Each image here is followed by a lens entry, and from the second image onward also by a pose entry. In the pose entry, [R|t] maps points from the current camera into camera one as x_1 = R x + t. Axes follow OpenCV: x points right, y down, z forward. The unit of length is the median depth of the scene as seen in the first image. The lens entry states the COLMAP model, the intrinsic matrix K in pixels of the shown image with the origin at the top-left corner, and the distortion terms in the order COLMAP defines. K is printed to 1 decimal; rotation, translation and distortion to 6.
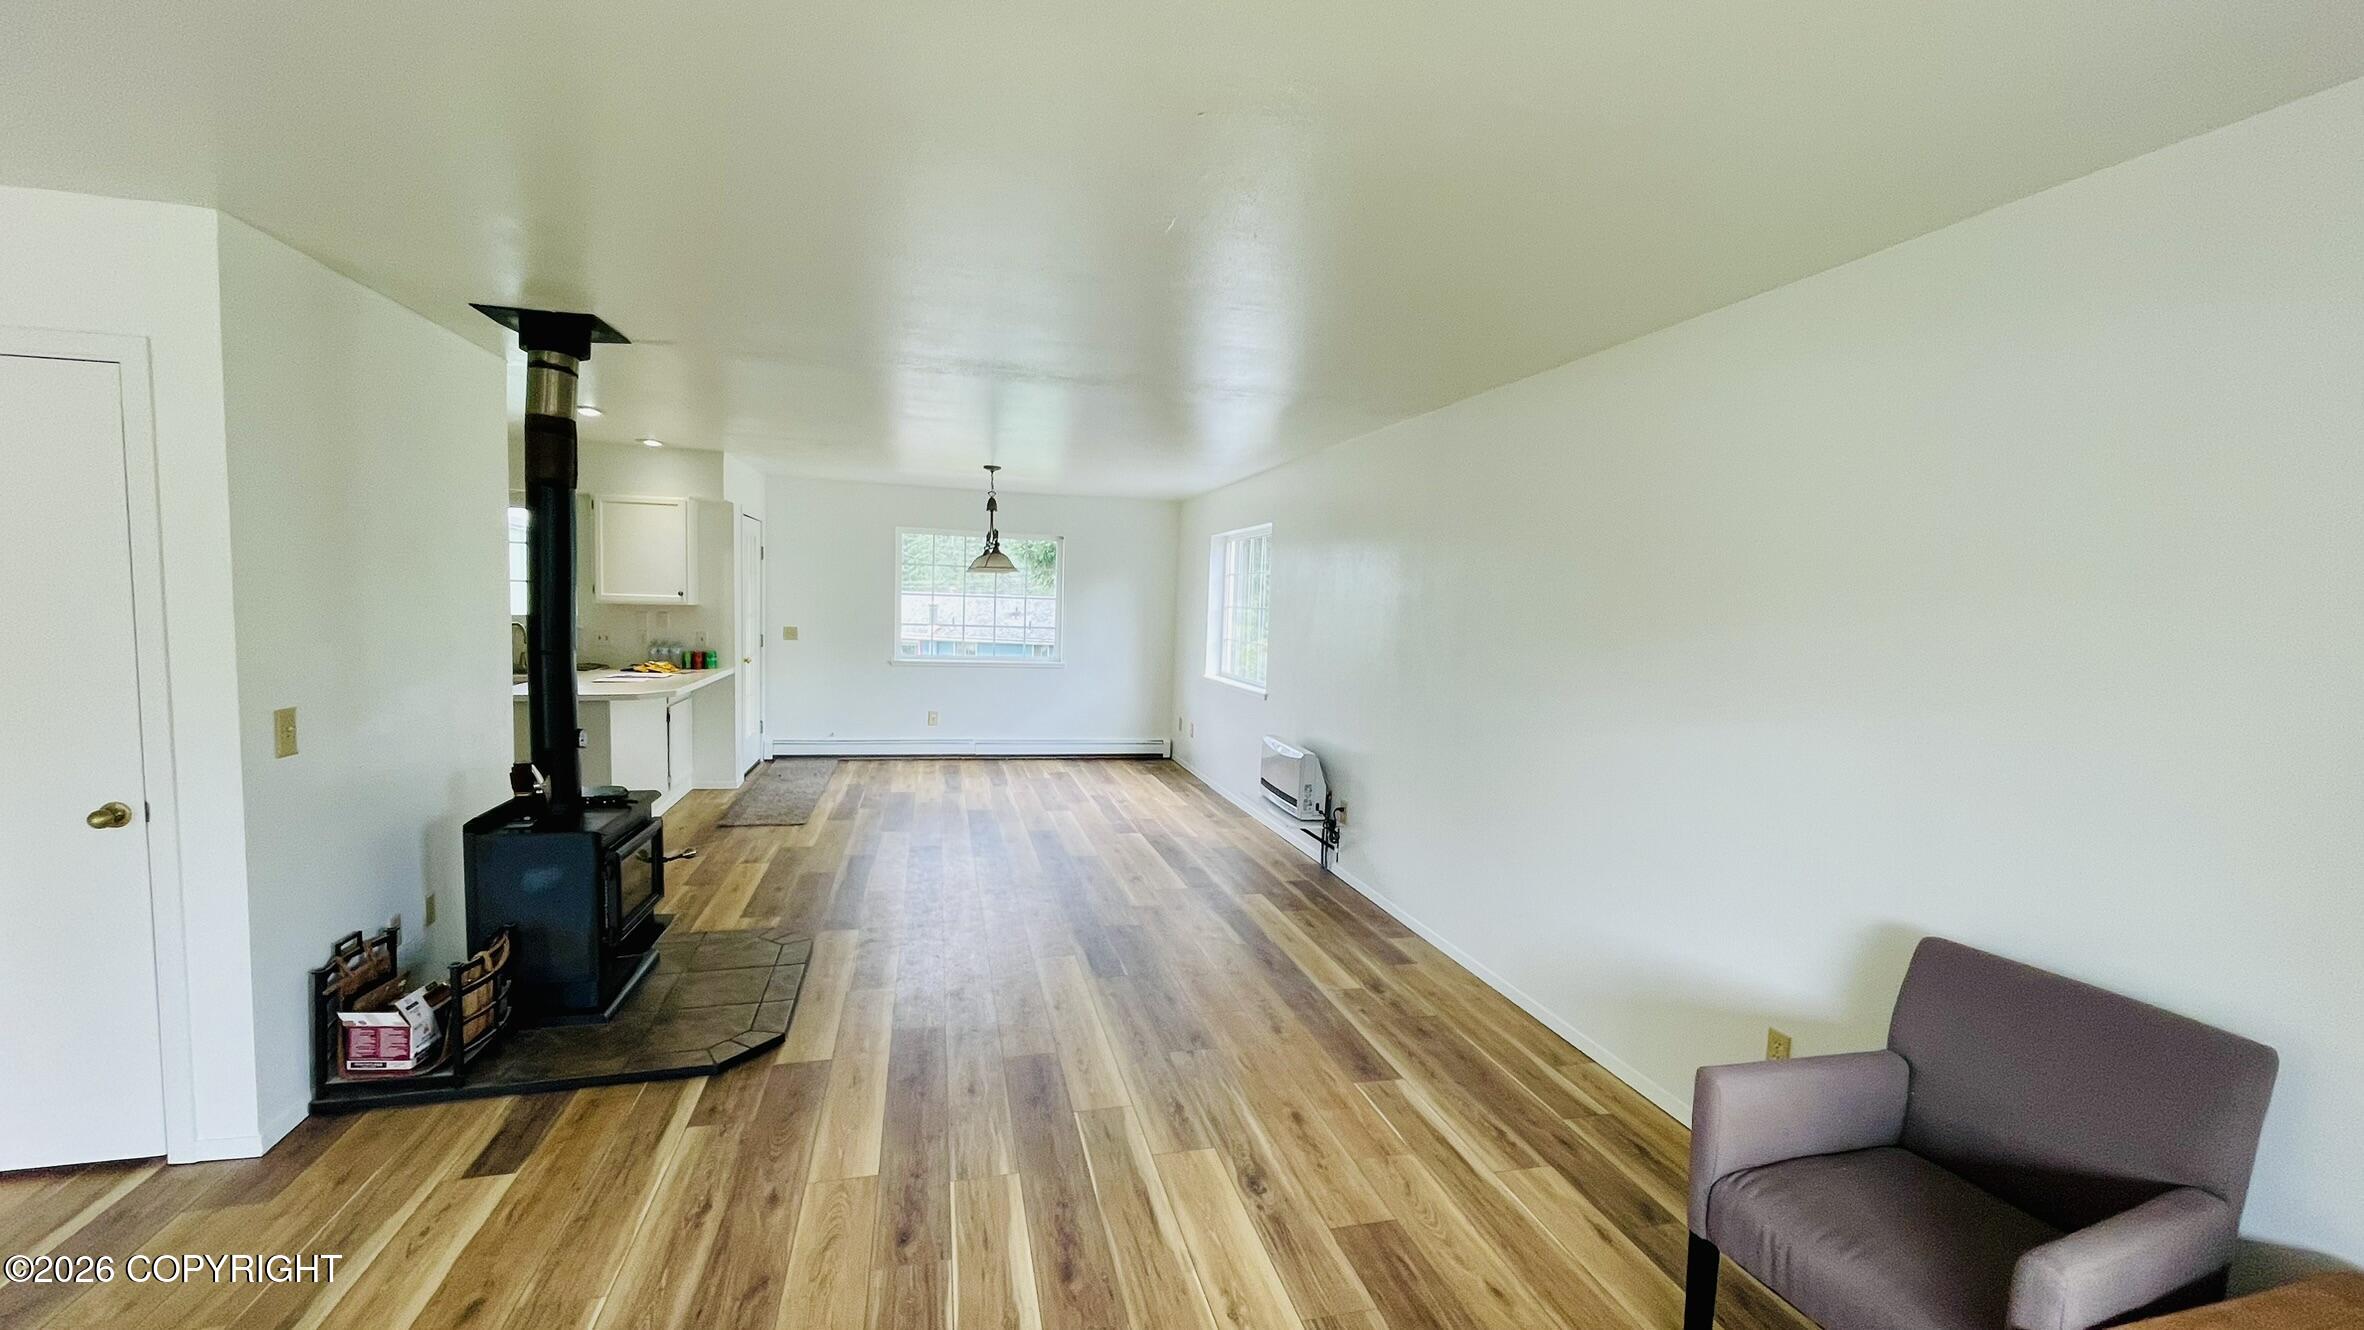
lens RADIAL K [[957.6, 0, 1173.7], [0, 957.6, 663.9], [0, 0, 1]] dist [0.000205, 0.000017]
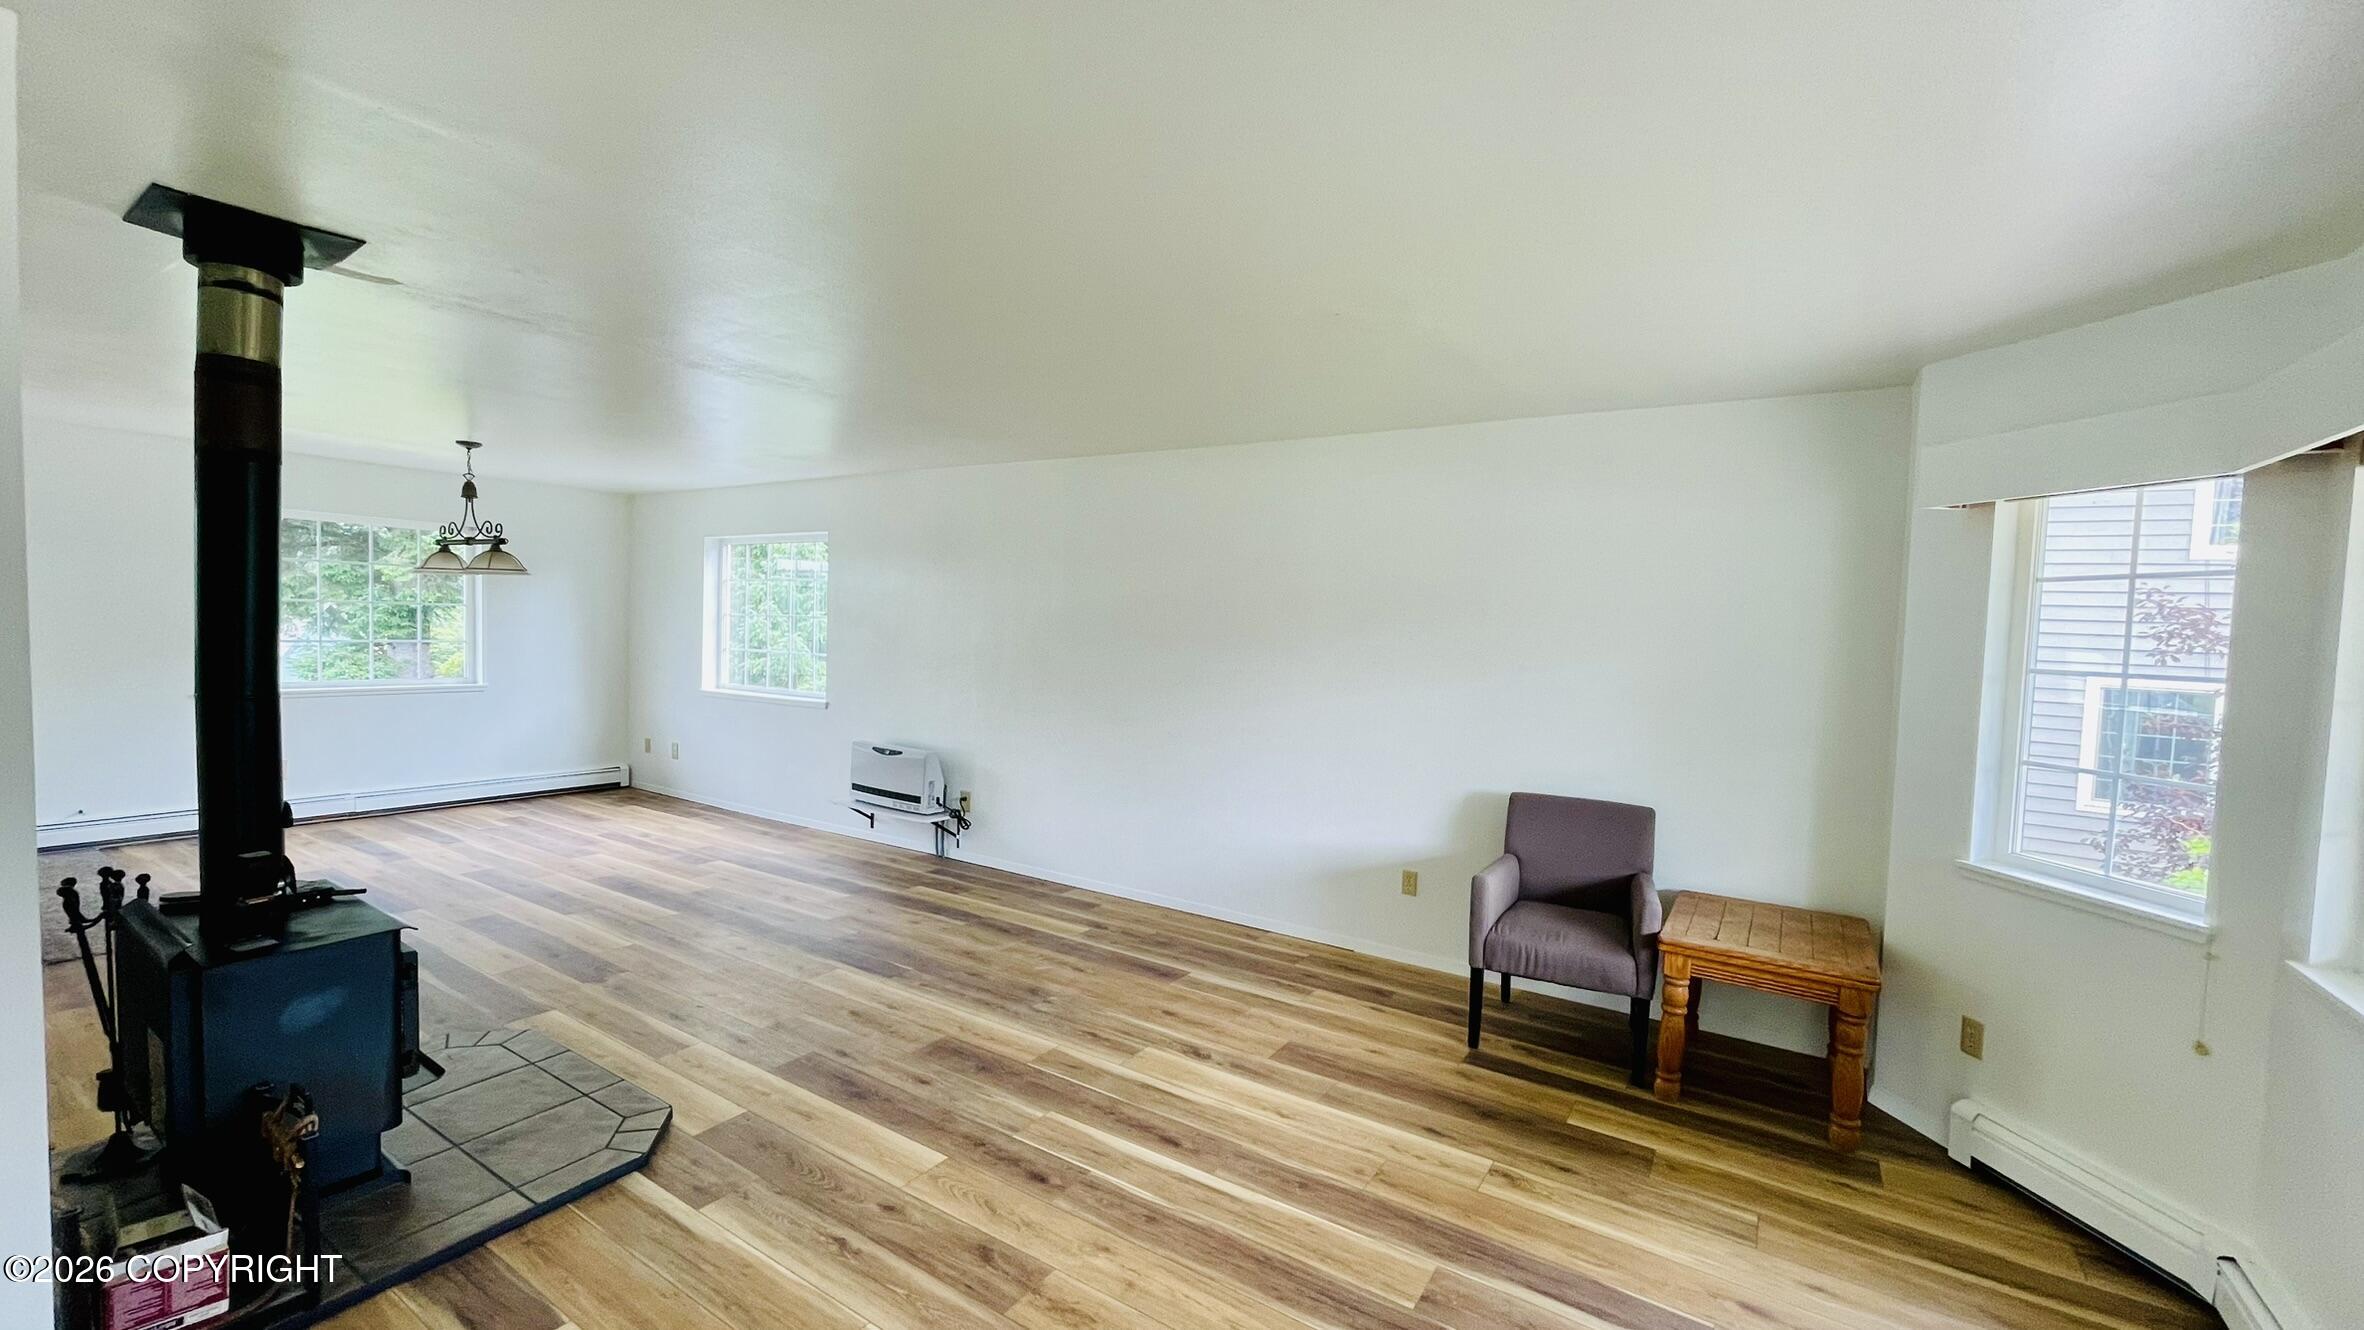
lens RADIAL K [[957.6, 0, 1173.7], [0, 957.6, 663.9], [0, 0, 1]] dist [0.000205, 0.000017]
pose [[0.732075, -0.039606, 0.680071, -0.605431], [0.040261, 0.999079, 0.014845, -0.017480], [-0.680033, 0.016513, 0.732996, 0.025284]]
